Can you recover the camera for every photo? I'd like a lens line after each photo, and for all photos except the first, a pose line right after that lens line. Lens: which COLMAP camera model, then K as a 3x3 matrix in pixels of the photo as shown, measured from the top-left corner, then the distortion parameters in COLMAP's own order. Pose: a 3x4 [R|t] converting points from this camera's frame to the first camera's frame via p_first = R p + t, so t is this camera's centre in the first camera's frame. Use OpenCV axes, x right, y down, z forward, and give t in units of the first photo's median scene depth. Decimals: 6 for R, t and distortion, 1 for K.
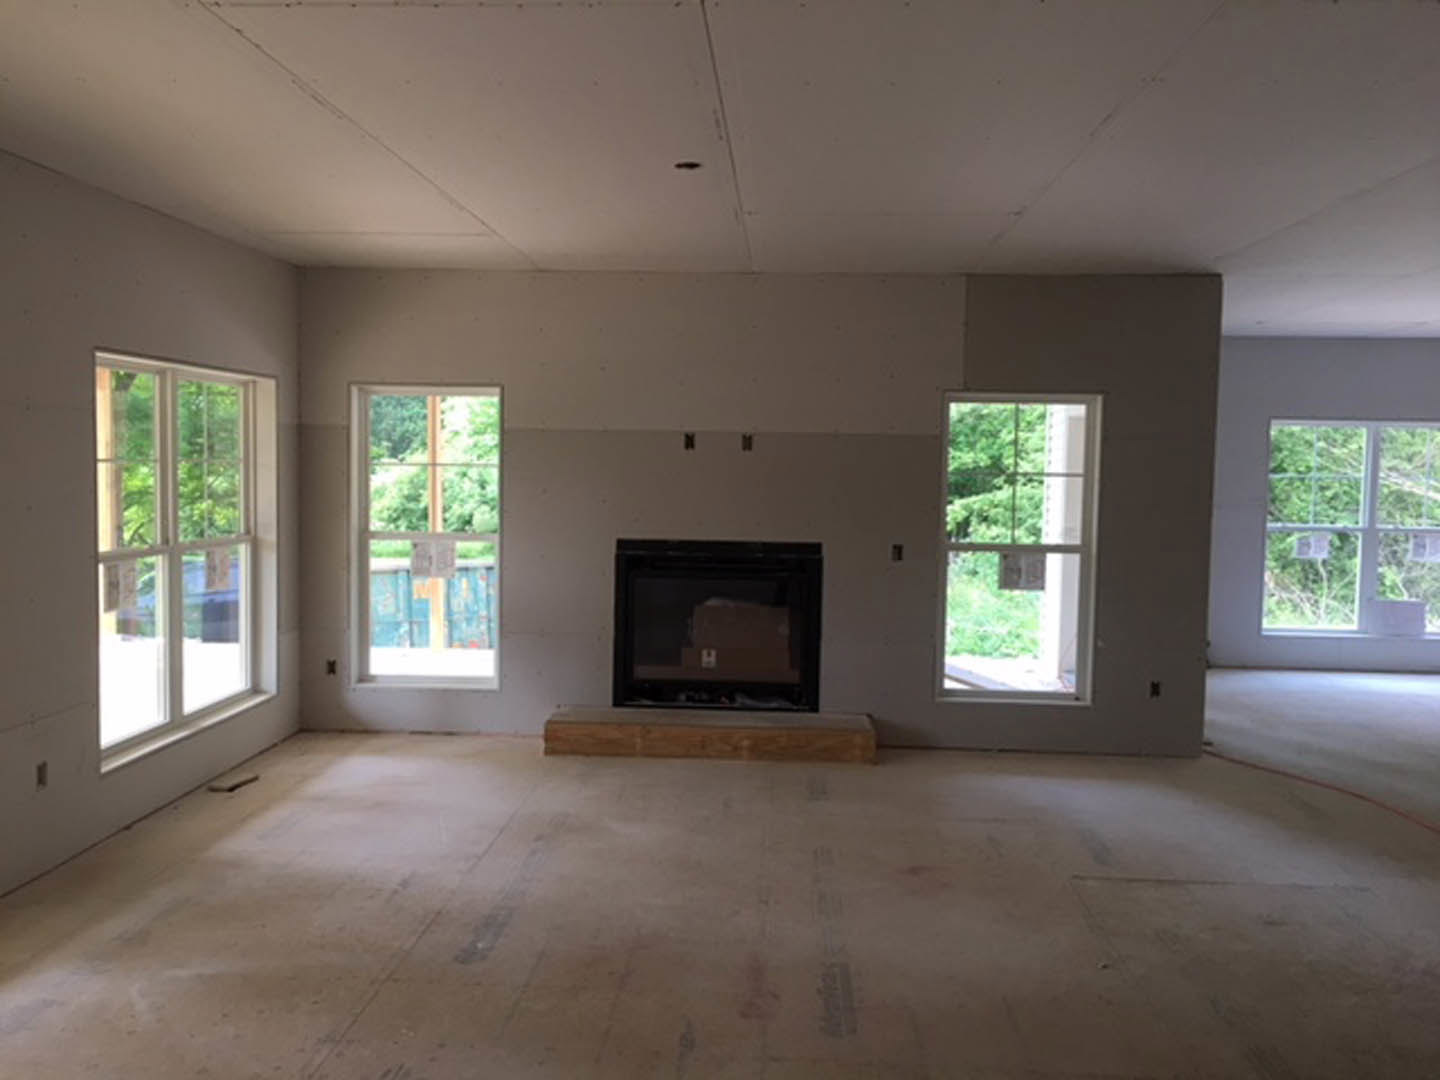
lens RADIAL K [[1225.4, 0, 714.8], [0, 1225.4, 536.1], [0, 0, 1]] dist [0.080427, -0.106605]
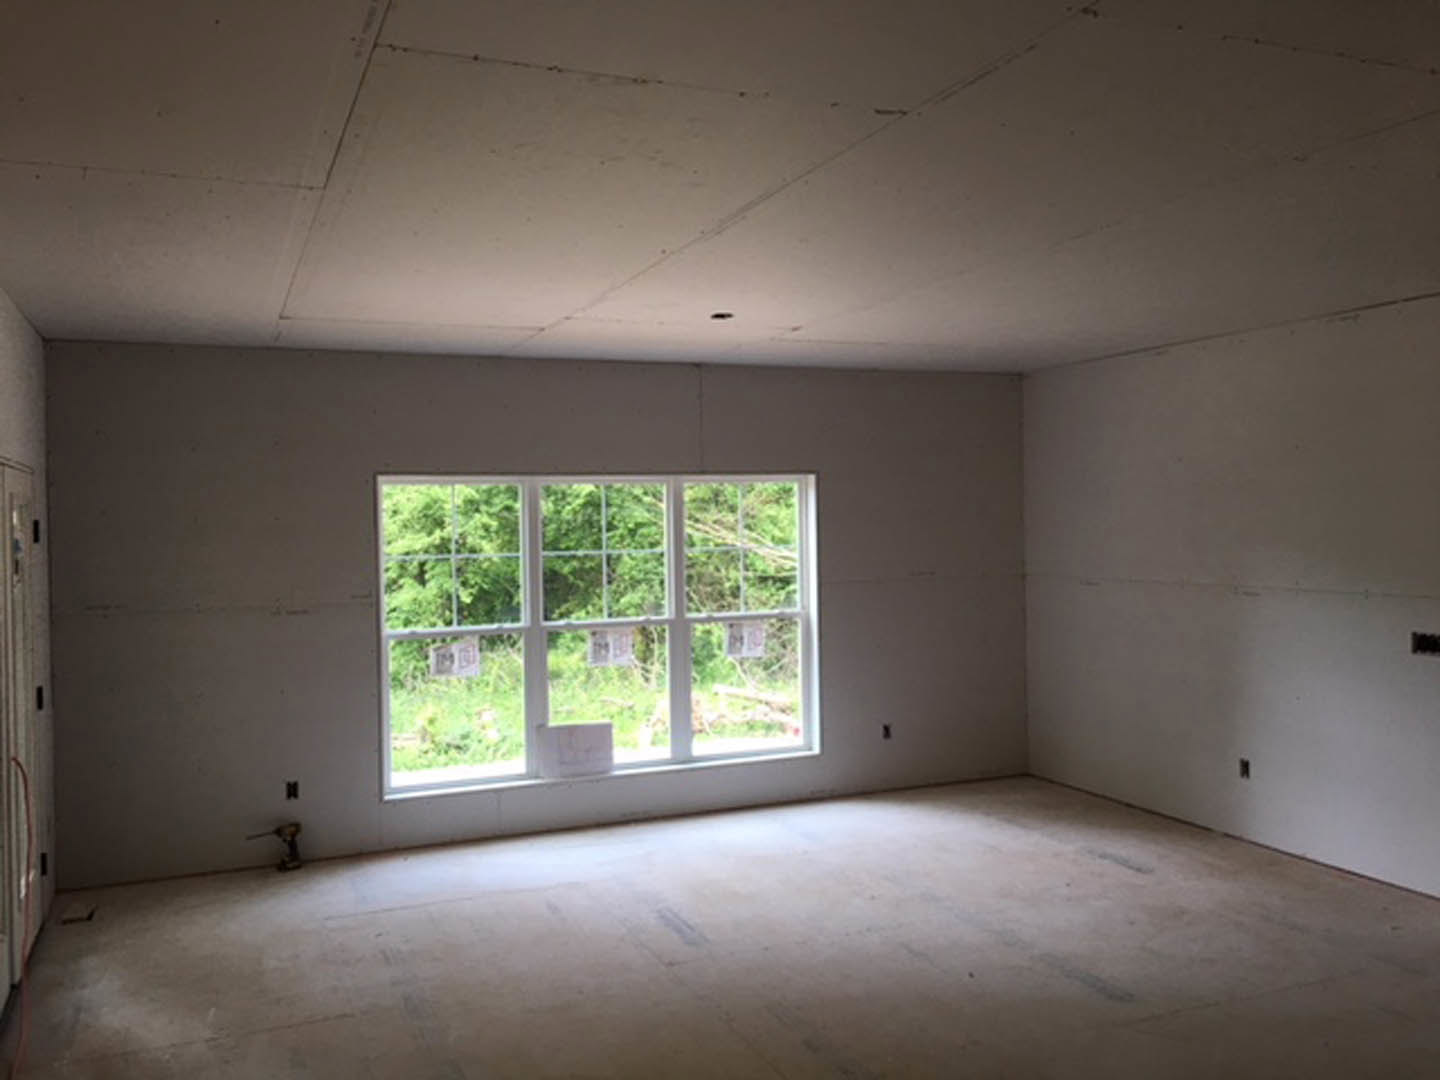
lens RADIAL K [[1225.4, 0, 714.8], [0, 1225.4, 536.1], [0, 0, 1]] dist [0.080427, -0.106605]
pose [[0.899751, -0.036711, 0.434856, 0.120146], [0.056866, 0.997822, -0.033422, -0.010684], [-0.432682, 0.054800, 0.899880, 0.122862]]
